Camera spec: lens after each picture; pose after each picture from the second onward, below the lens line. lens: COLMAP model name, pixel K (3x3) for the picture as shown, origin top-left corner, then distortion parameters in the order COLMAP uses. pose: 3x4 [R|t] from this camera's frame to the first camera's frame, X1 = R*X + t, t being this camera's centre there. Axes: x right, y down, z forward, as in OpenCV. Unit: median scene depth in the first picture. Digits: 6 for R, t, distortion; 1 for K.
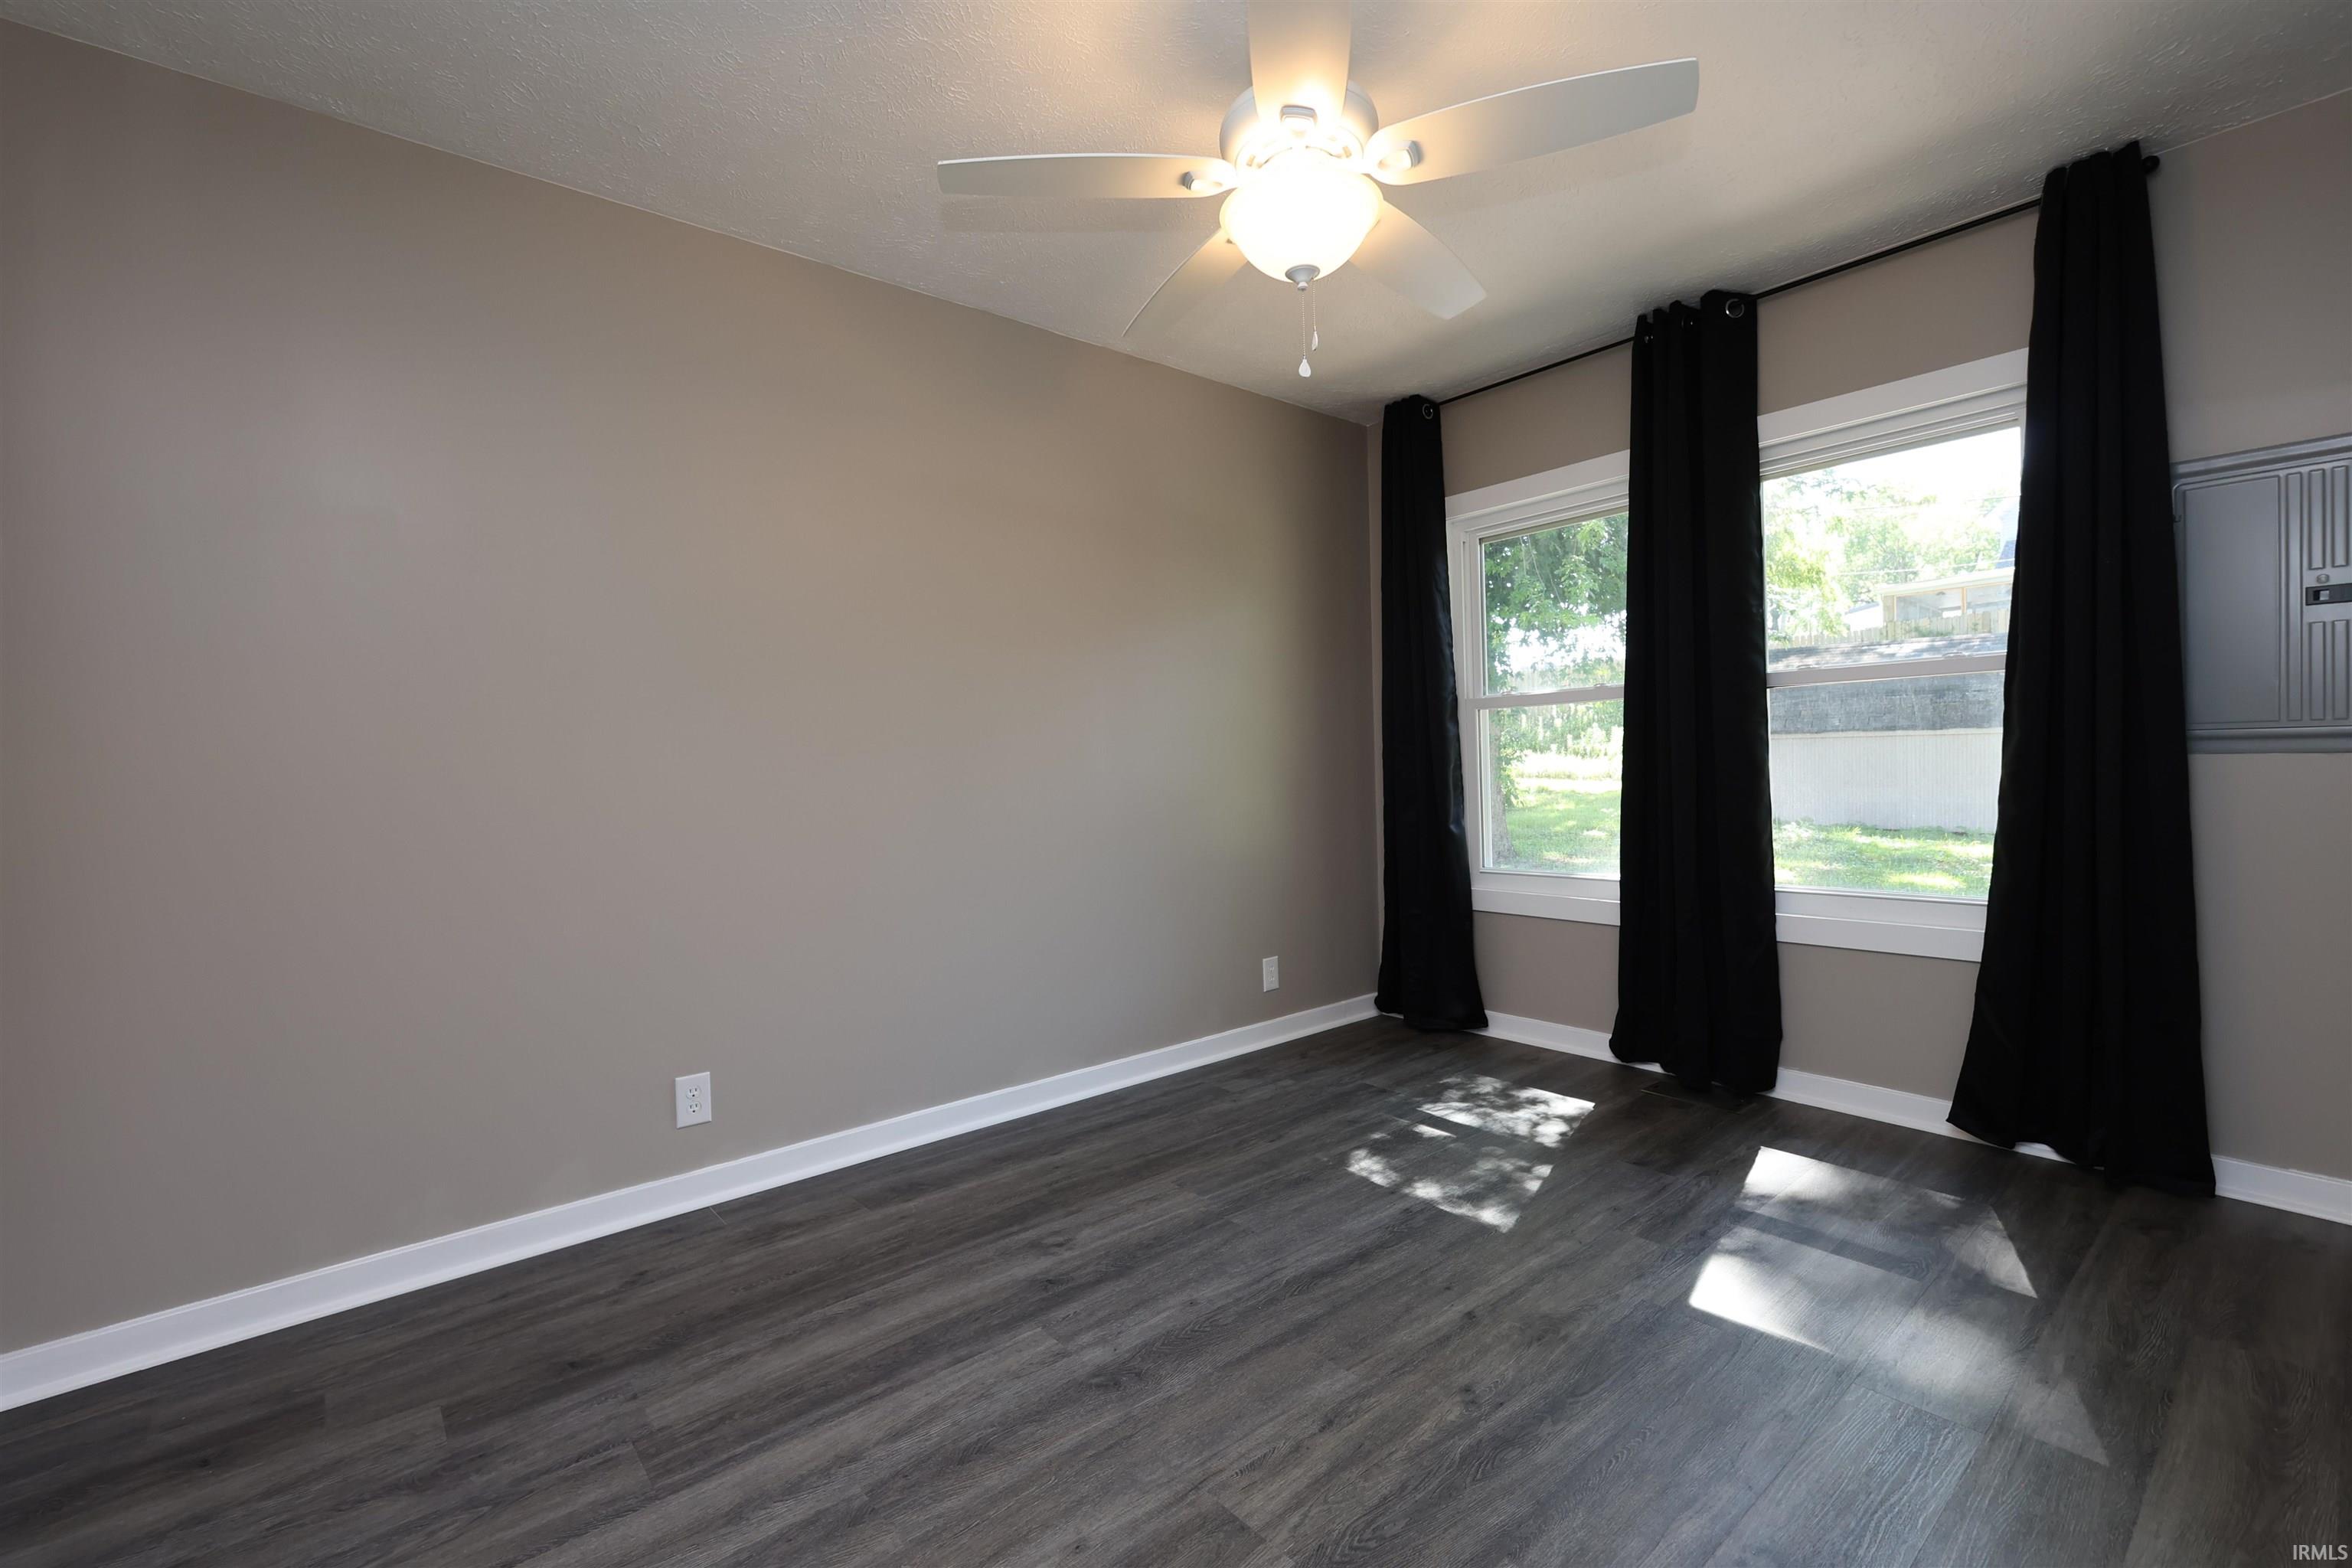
lens RADIAL K [[1034.2, 0, 1178.9], [0, 1034.2, 821.1], [0, 0, 1]] dist [0.004041, 0.002130]
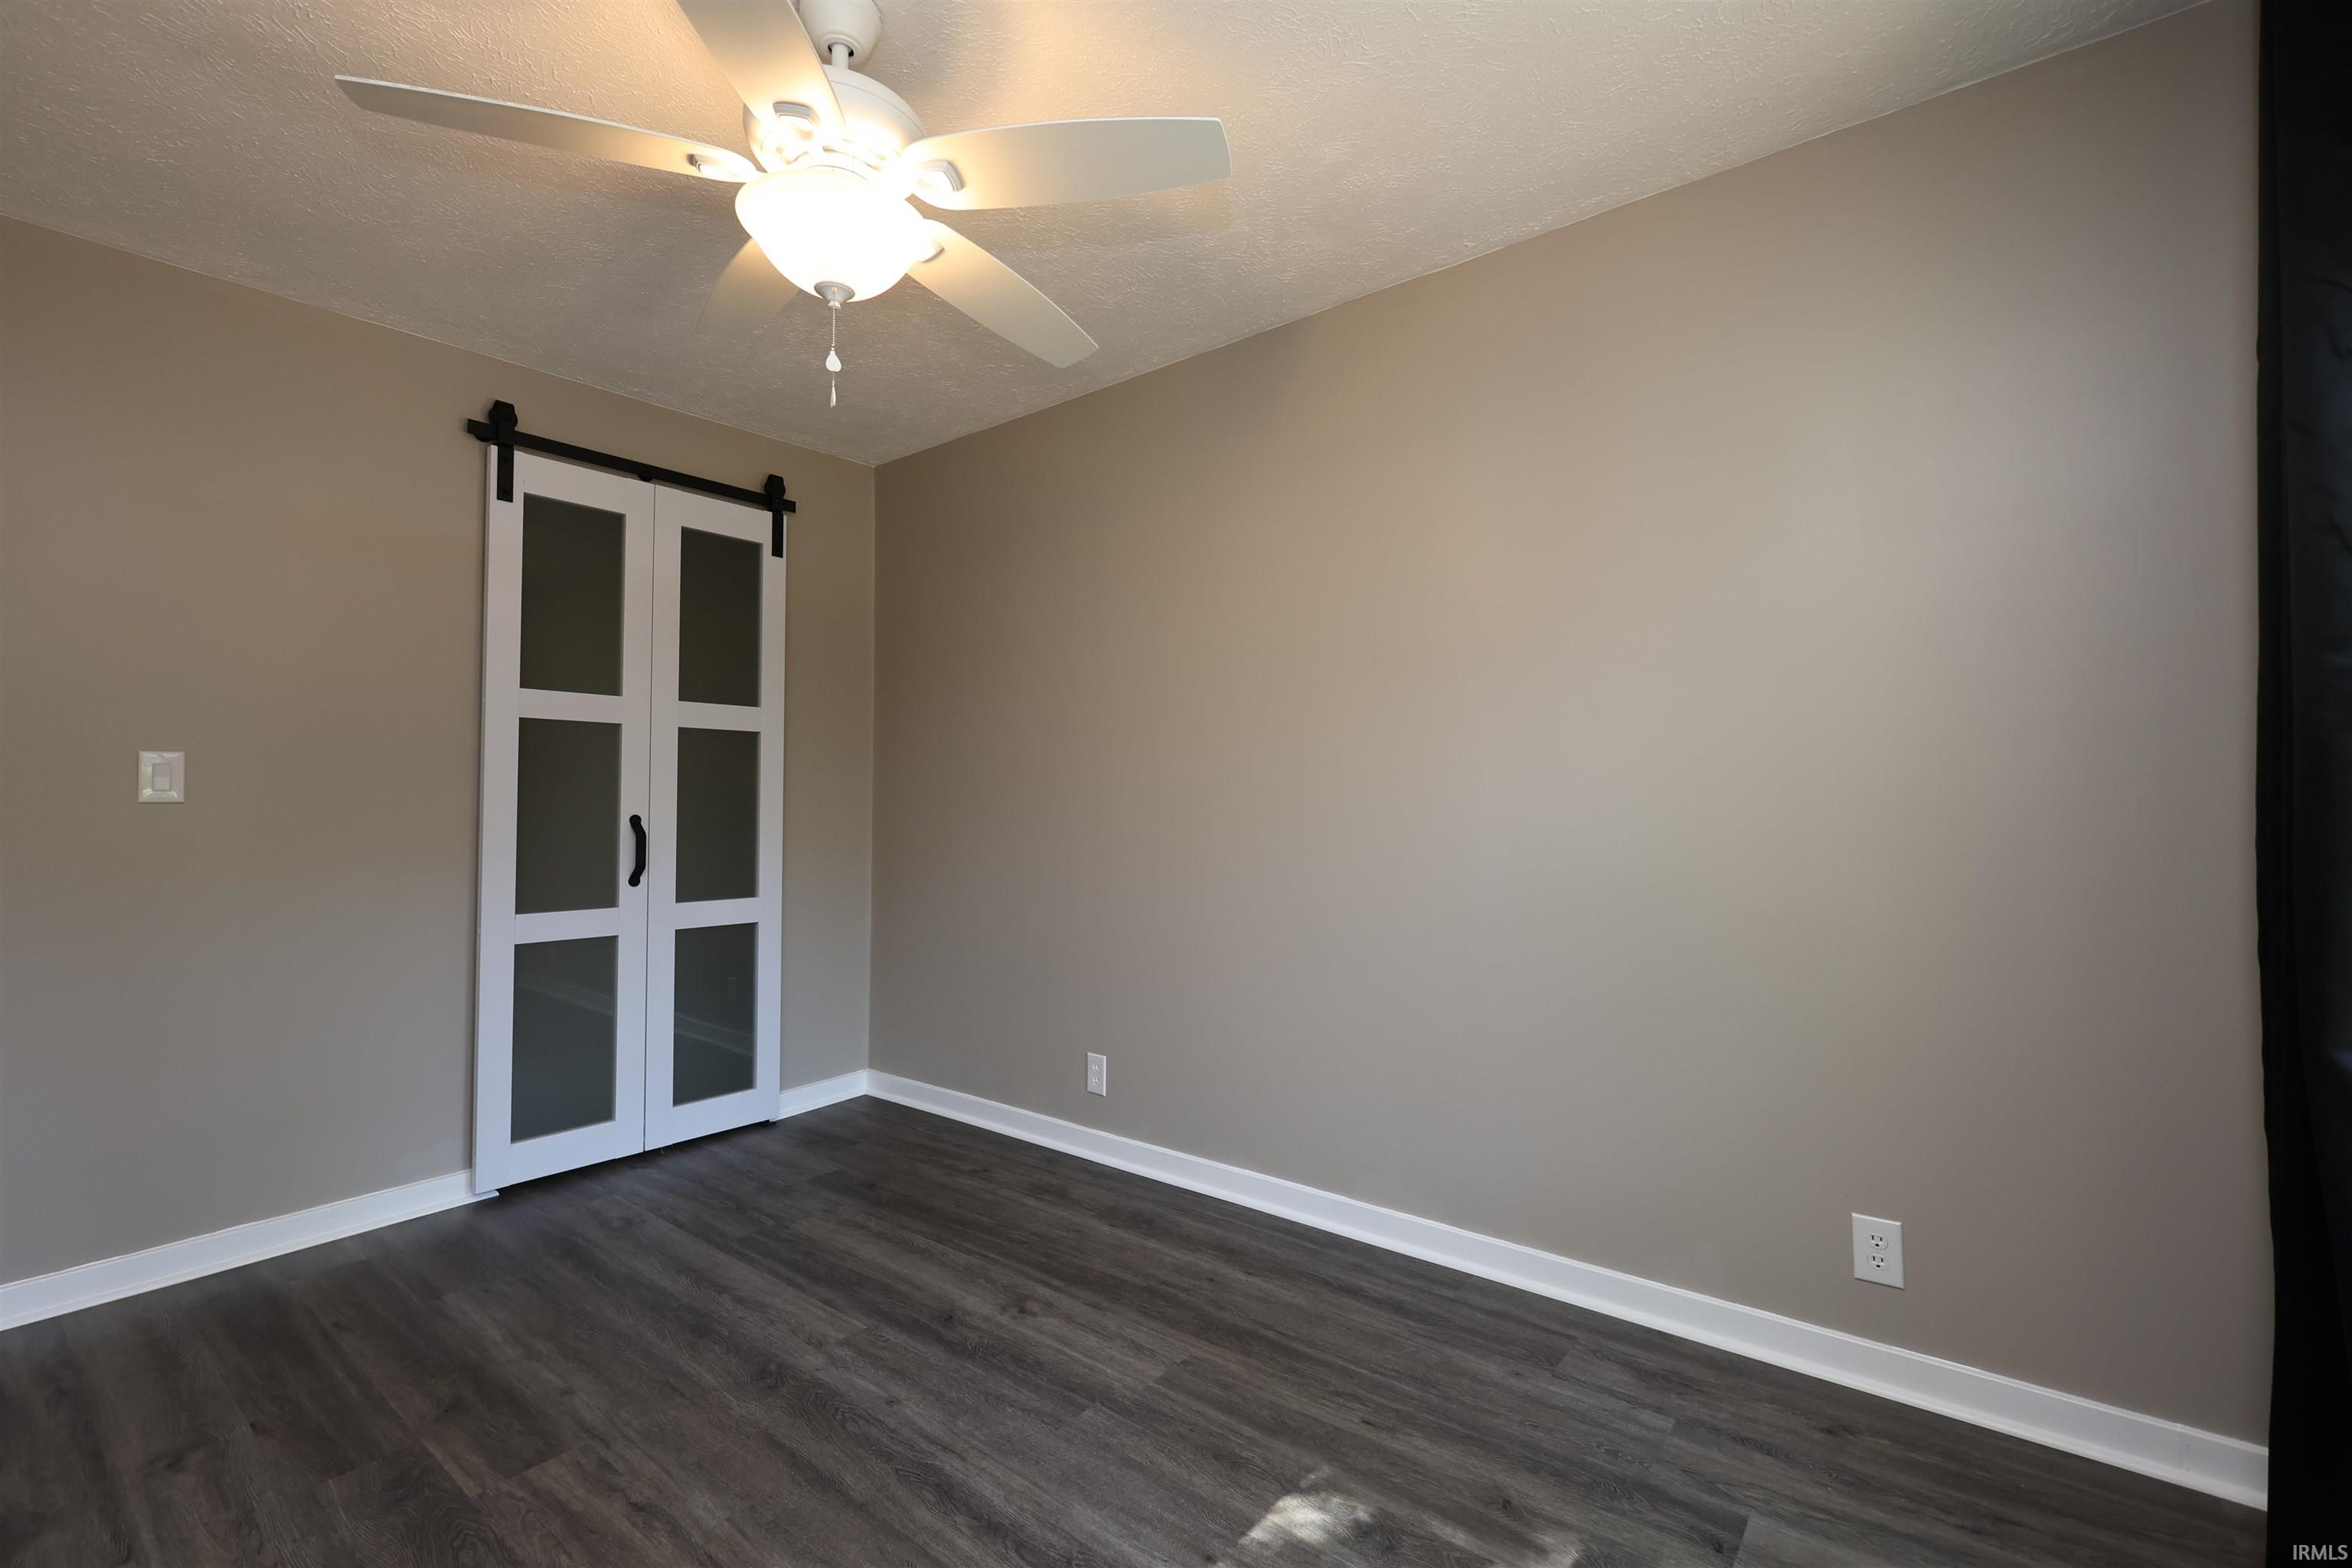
lens RADIAL K [[1034.2, 0, 1144.2], [0, 1034.2, 789.4], [0, 0, 1]] dist [0.004041, 0.002130]
pose [[0.169817, 0.016889, -0.985331, 0.864084], [-0.053734, 0.998524, 0.007854, -0.097095], [0.984010, 0.051612, 0.170474, 0.924298]]
